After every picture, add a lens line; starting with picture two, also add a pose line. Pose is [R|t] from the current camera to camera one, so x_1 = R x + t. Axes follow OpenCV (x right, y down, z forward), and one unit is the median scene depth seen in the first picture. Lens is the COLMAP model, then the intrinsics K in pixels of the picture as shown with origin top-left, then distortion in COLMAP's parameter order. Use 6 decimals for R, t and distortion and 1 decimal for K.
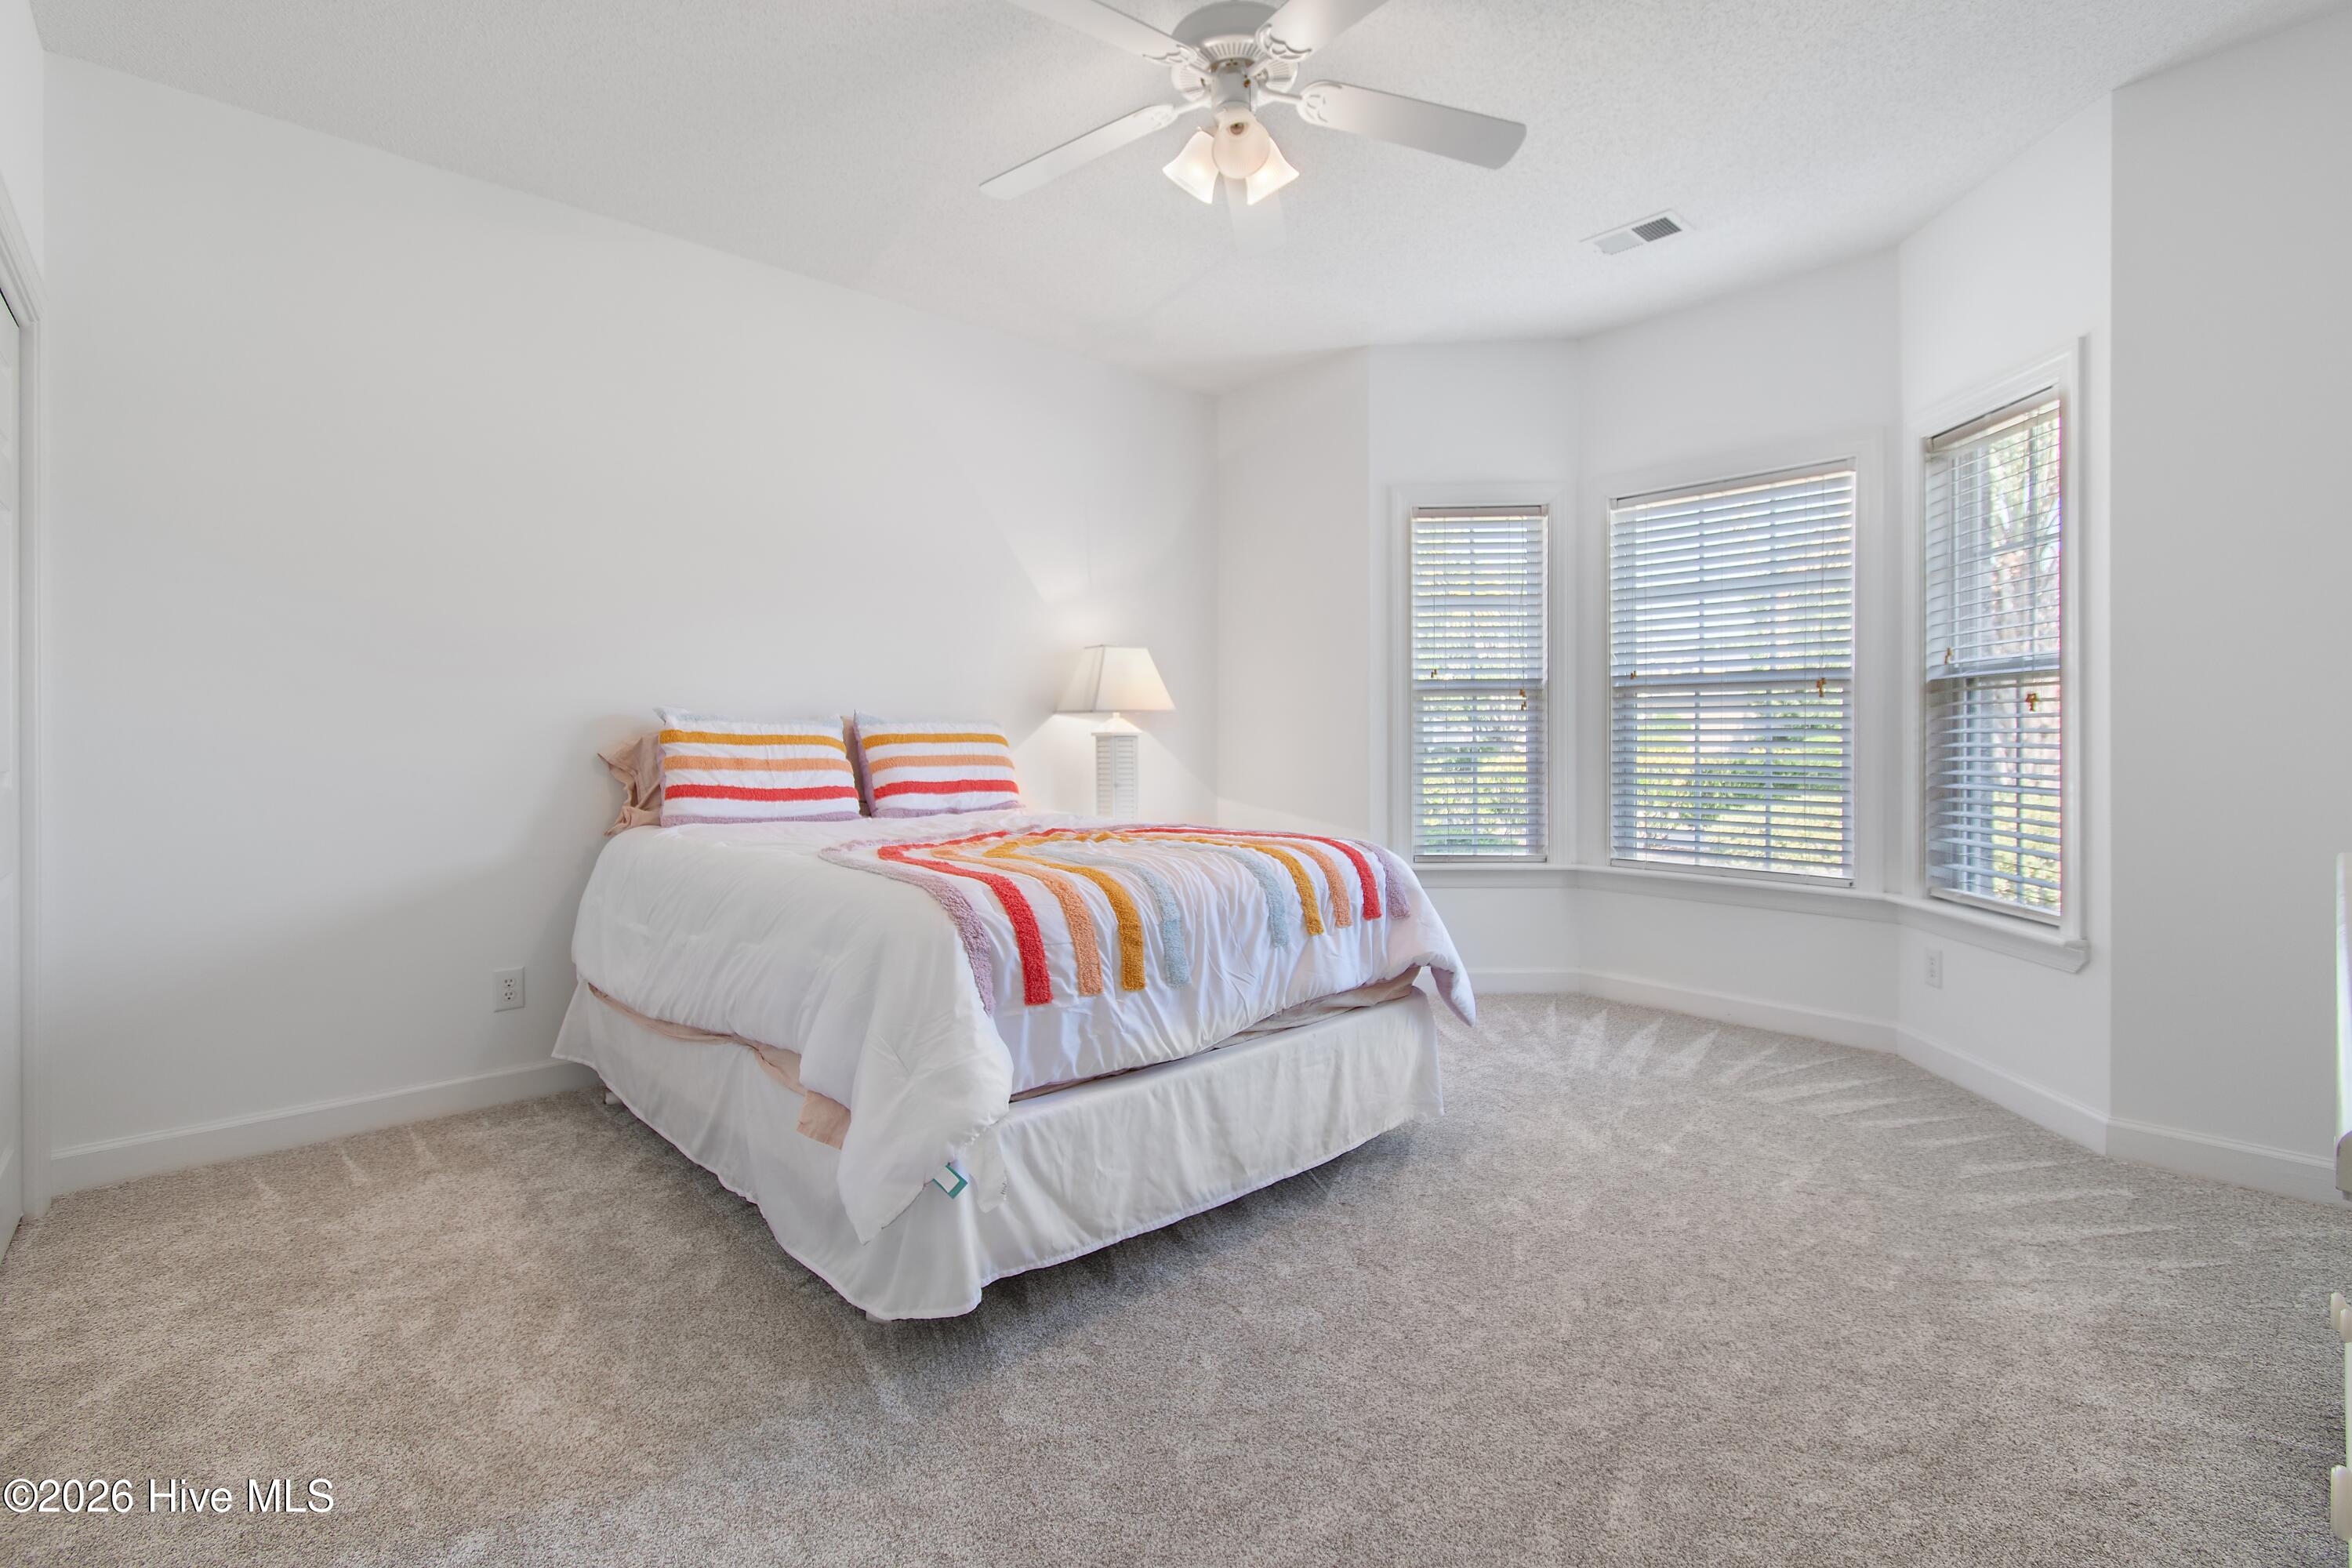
lens RADIAL K [[1047.7, 0, 1166.1], [0, 1047.7, 755.4], [0, 0, 1]] dist [0.000490, 0.000069]
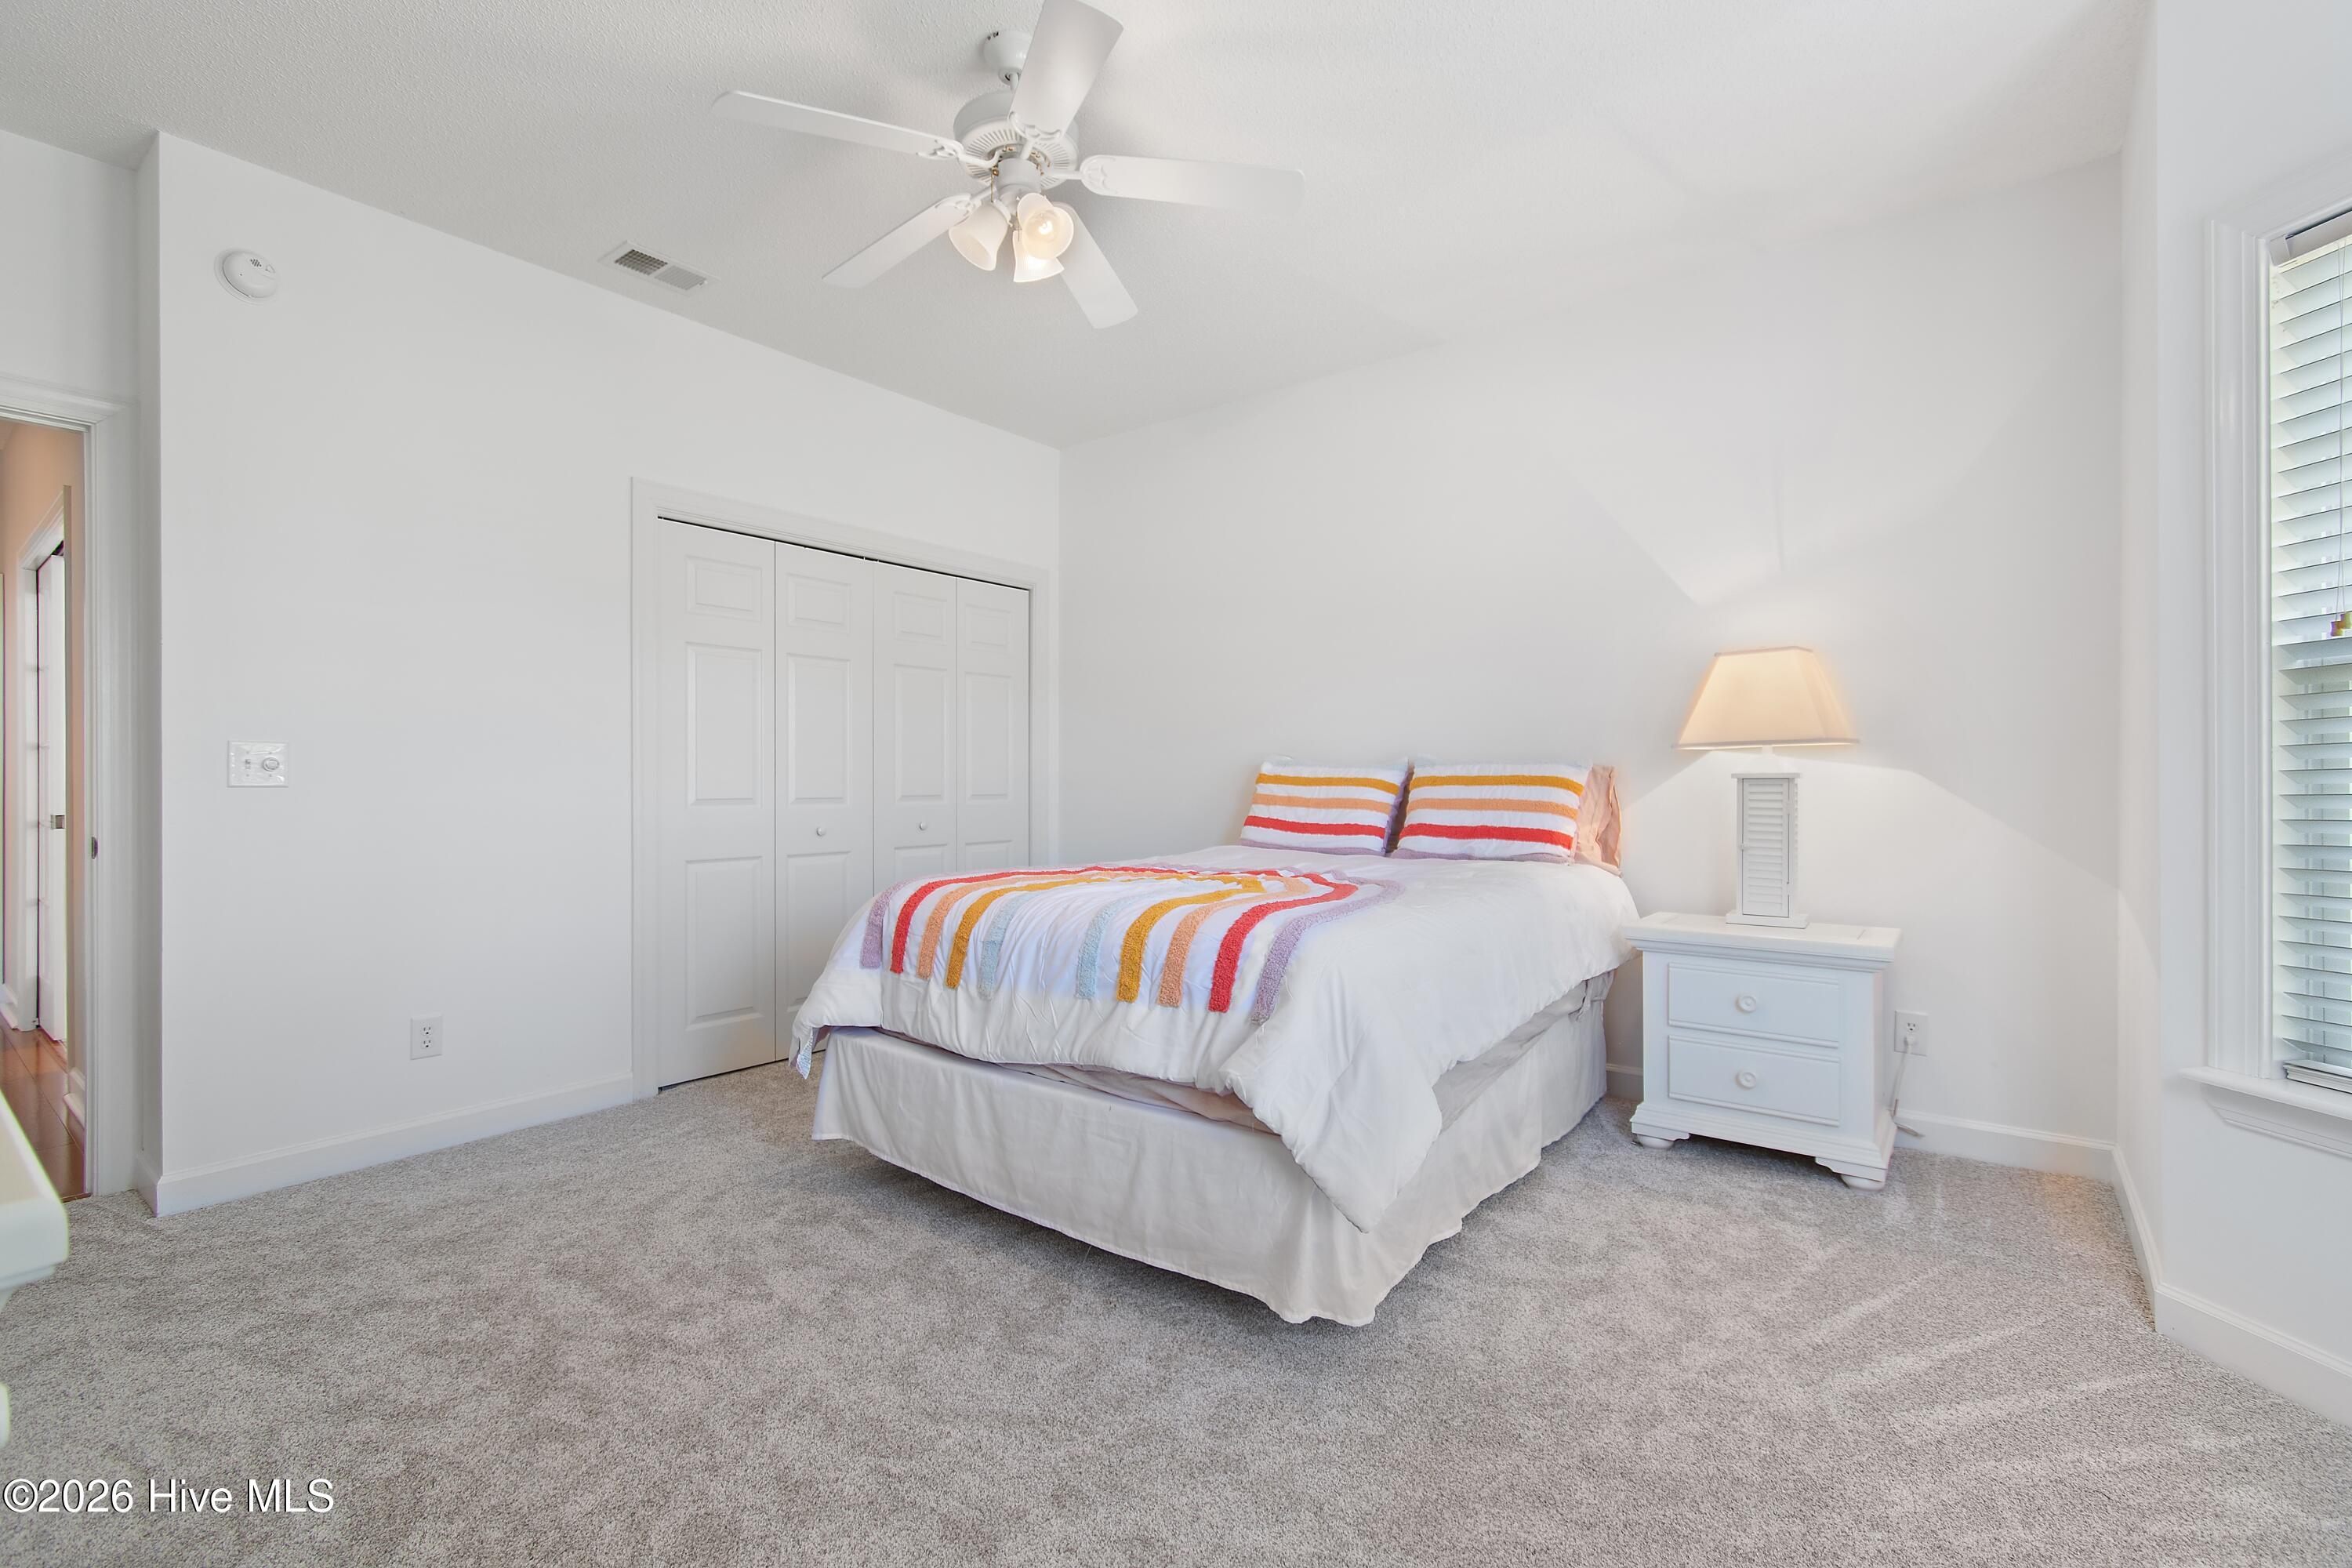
lens RADIAL K [[1047.7, 0, 1166.1], [0, 1047.7, 755.4], [0, 0, 1]] dist [0.000490, 0.000069]
pose [[0.157639, -0.019254, -0.987309, 0.801791], [-0.012297, 0.999694, -0.021459, -0.017939], [0.987420, 0.015524, 0.157354, 0.678049]]
